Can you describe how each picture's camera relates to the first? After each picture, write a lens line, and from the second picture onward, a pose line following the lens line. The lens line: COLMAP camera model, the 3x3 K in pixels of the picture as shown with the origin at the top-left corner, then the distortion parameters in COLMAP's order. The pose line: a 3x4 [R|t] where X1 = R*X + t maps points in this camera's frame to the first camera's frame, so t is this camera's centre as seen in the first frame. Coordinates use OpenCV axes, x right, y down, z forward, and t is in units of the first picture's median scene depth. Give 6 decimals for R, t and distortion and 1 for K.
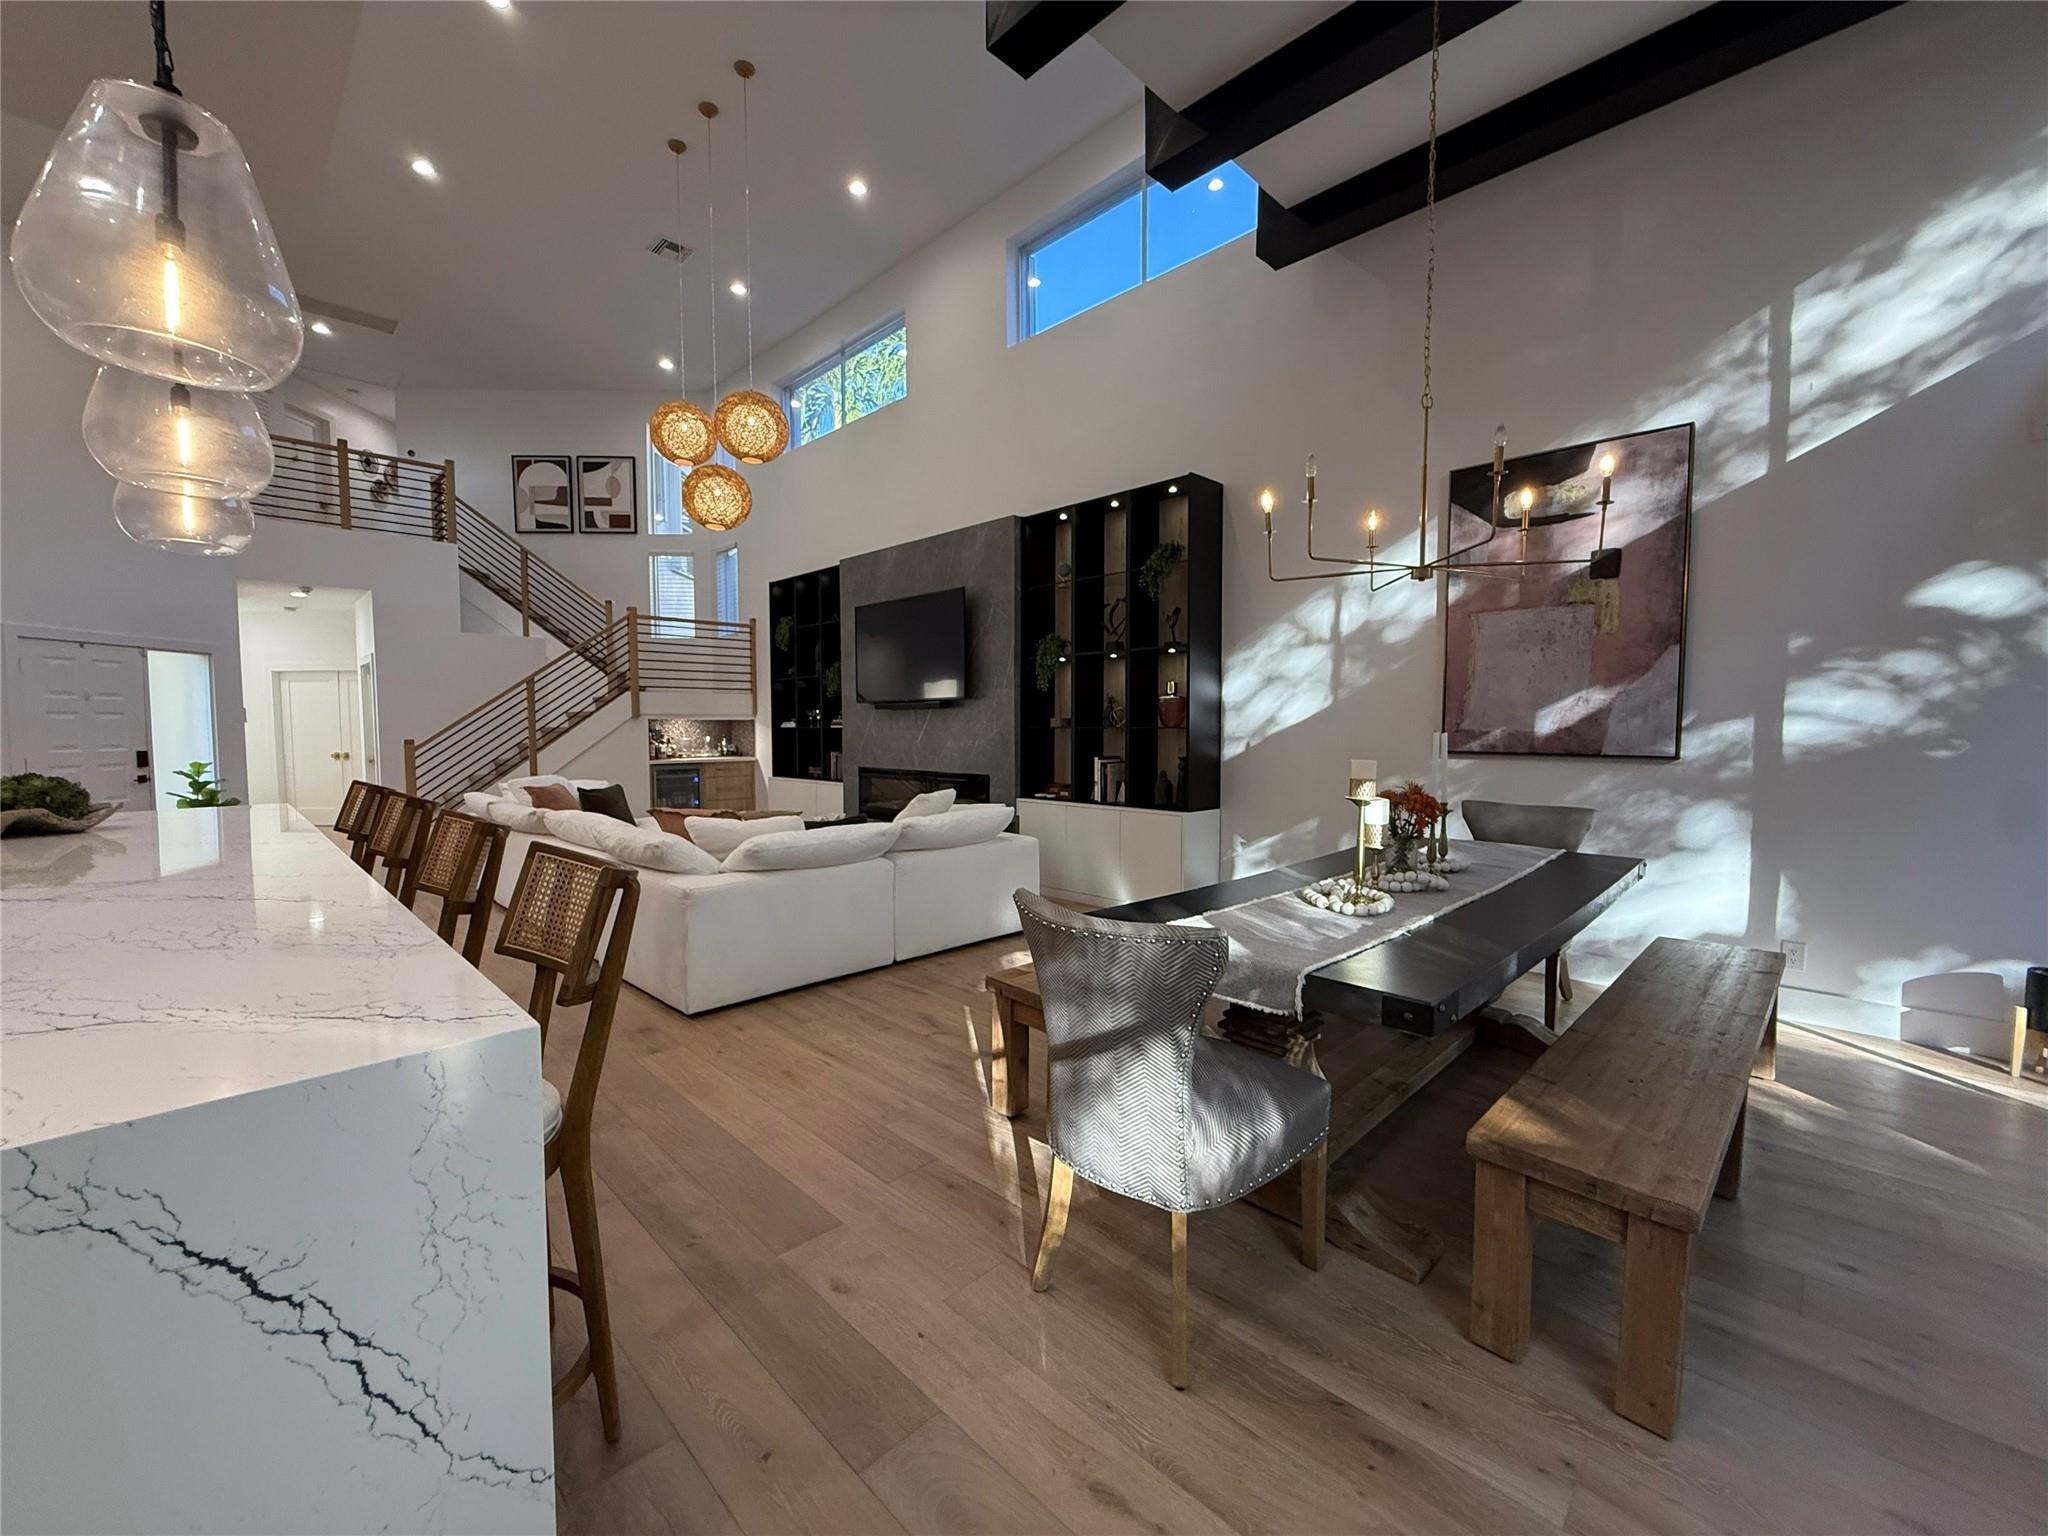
lens RADIAL K [[816.2, 0, 1029.8], [0, 816.2, 766.8], [0, 0, 1]] dist [-0.000729, 0.000318]
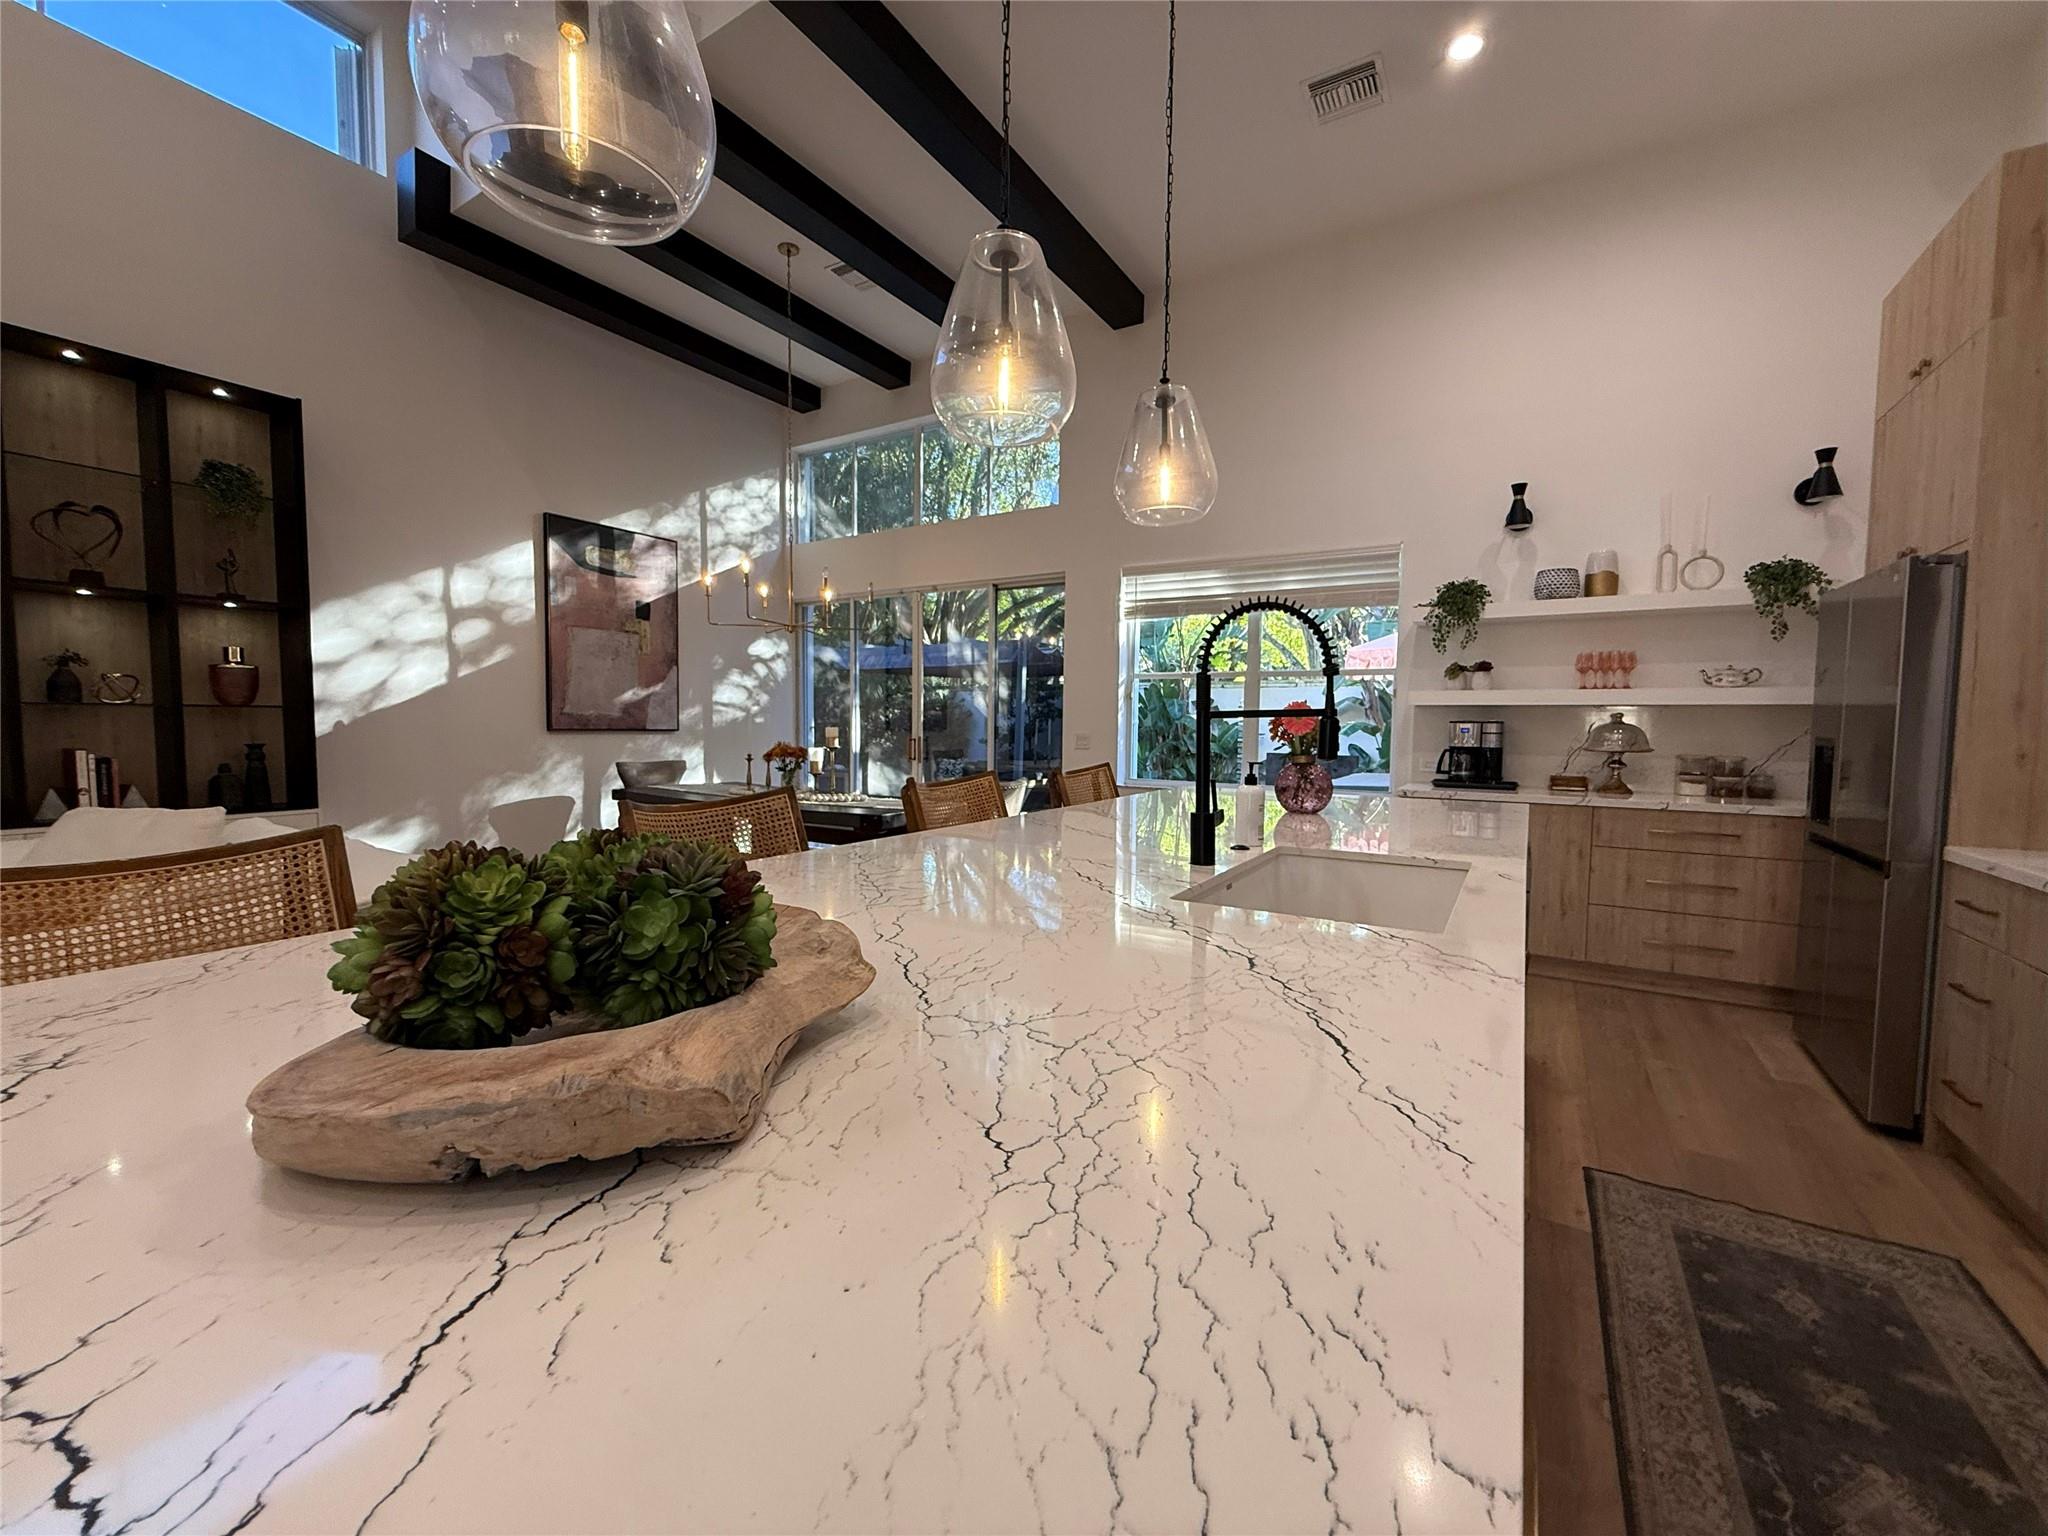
lens RADIAL K [[816.2, 0, 1026.2], [0, 816.2, 765.6], [0, 0, 1]] dist [-0.000729, 0.000318]
pose [[-0.230692, -0.051621, 0.971657, -0.461272], [0.041990, 0.997133, 0.062944, -0.005866], [-0.972120, 0.055320, -0.227863, 0.284952]]
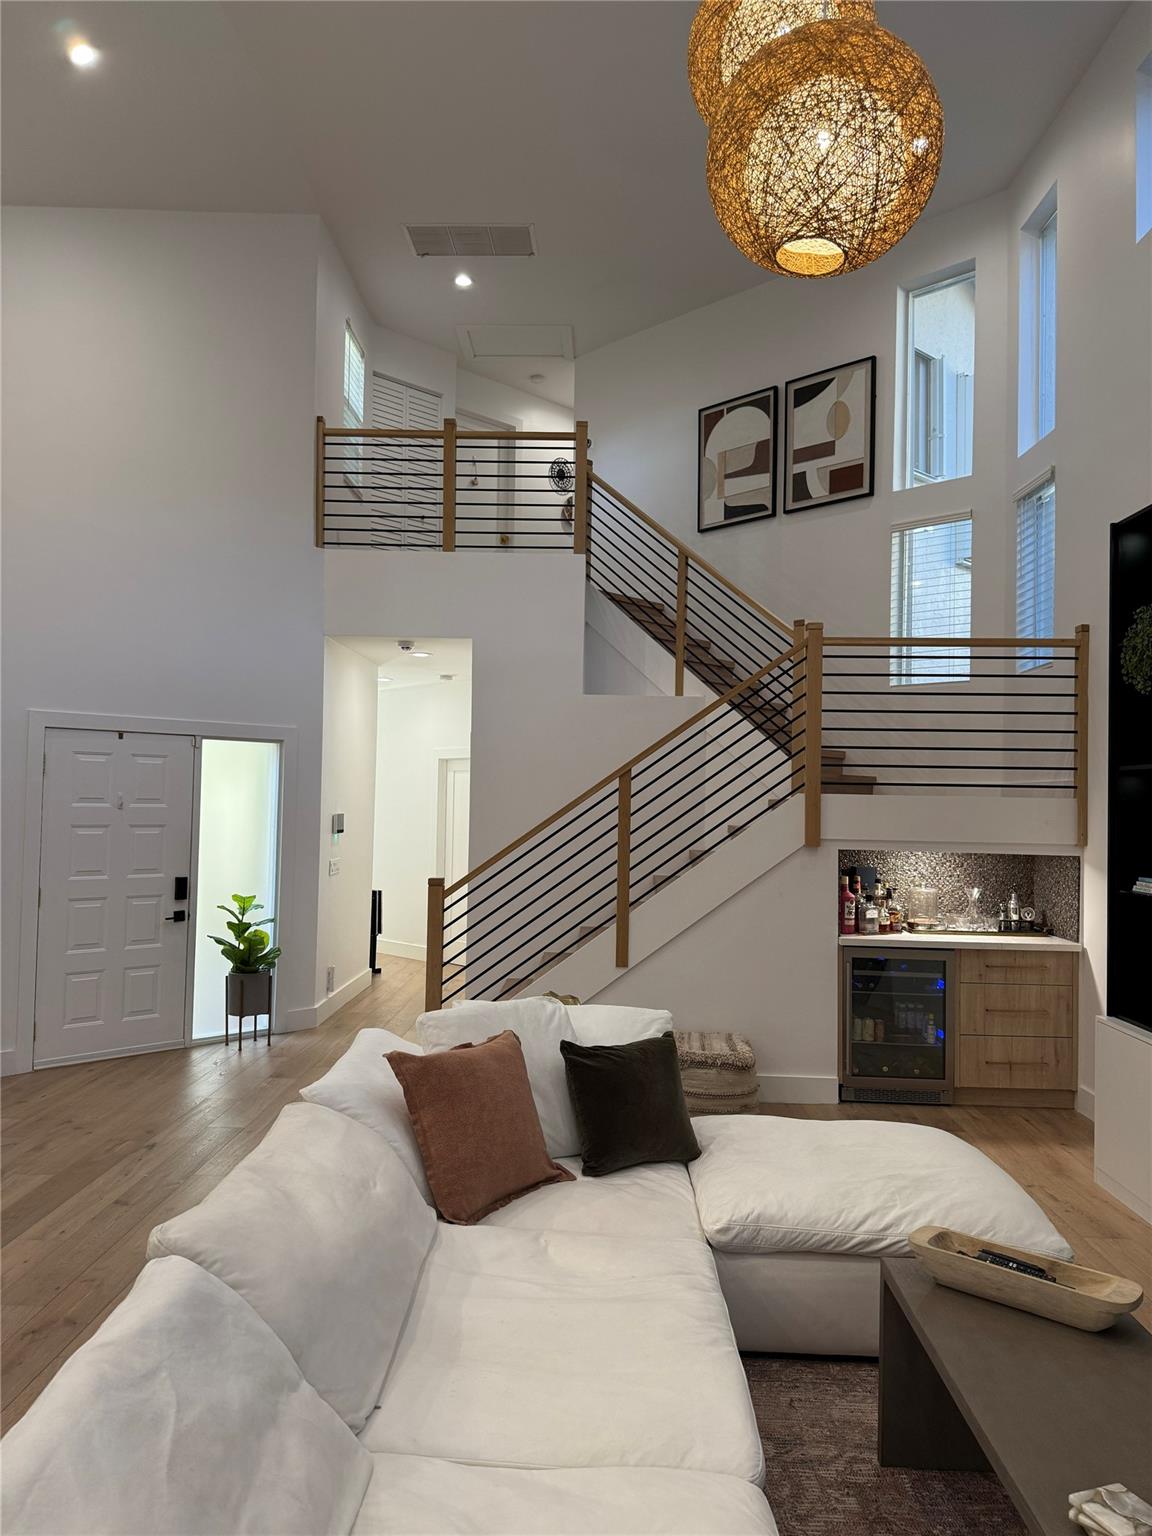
lens RADIAL K [[1081.0, 0, 579.8], [0, 1081.0, 770.6], [0, 0, 1]] dist [0.067560, -0.081014]
pose [[0.684646, -0.006150, -0.728850, -0.109398], [-0.057505, 0.996392, -0.062425, -0.058378], [0.726603, 0.084651, 0.681822, 0.462395]]
